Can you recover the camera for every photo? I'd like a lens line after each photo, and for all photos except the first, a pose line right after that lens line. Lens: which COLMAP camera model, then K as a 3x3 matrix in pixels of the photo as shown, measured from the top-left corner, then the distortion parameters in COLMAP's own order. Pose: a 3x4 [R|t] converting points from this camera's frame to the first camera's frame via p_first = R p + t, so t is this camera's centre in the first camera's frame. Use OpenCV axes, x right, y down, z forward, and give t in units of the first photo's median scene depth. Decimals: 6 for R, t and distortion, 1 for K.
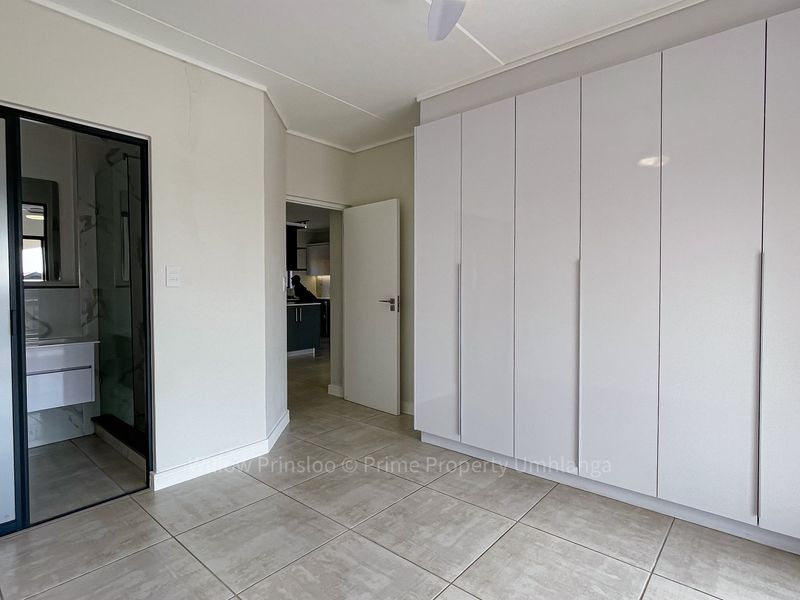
lens RADIAL K [[431.6, 0, 398.6], [0, 431.6, 295.9], [0, 0, 1]] dist [-0.009952, 0.003224]
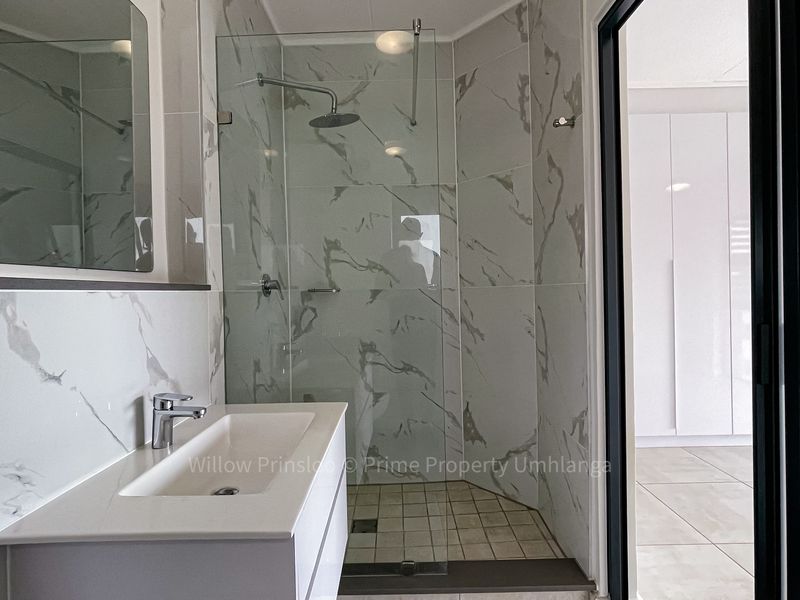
lens RADIAL K [[431.6, 0, 398.6], [0, 431.6, 295.9], [0, 0, 1]] dist [-0.009952, 0.003224]
pose [[0.759921, -0.020755, 0.649684, -0.870462], [0.035072, 0.999343, -0.009098, -0.002837], [-0.649069, 0.029699, 0.760150, 0.556478]]
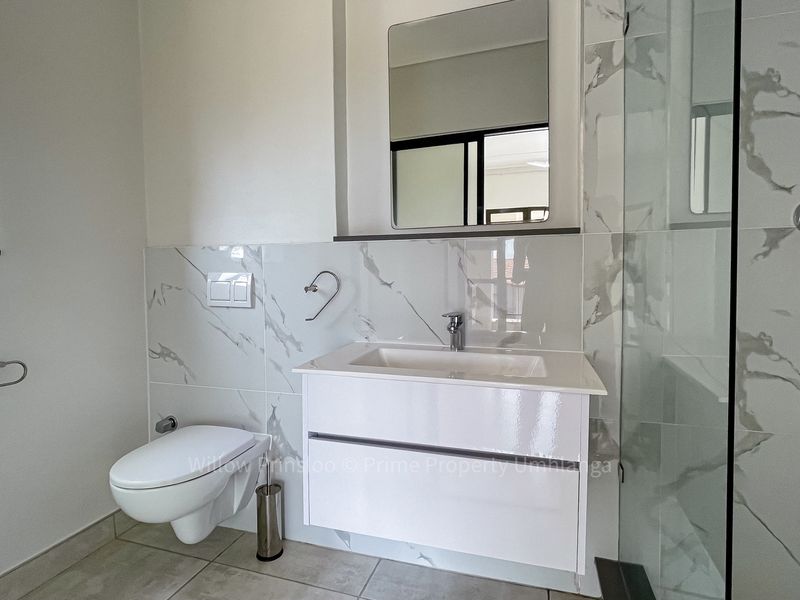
lens RADIAL K [[431.6, 0, 398.6], [0, 431.6, 295.9], [0, 0, 1]] dist [-0.009952, 0.003224]
pose [[0.388676, 0.045421, -0.920254, -0.432272], [-0.013428, 0.998957, 0.043634, 0.024501], [0.921276, -0.004603, 0.388881, 0.681300]]
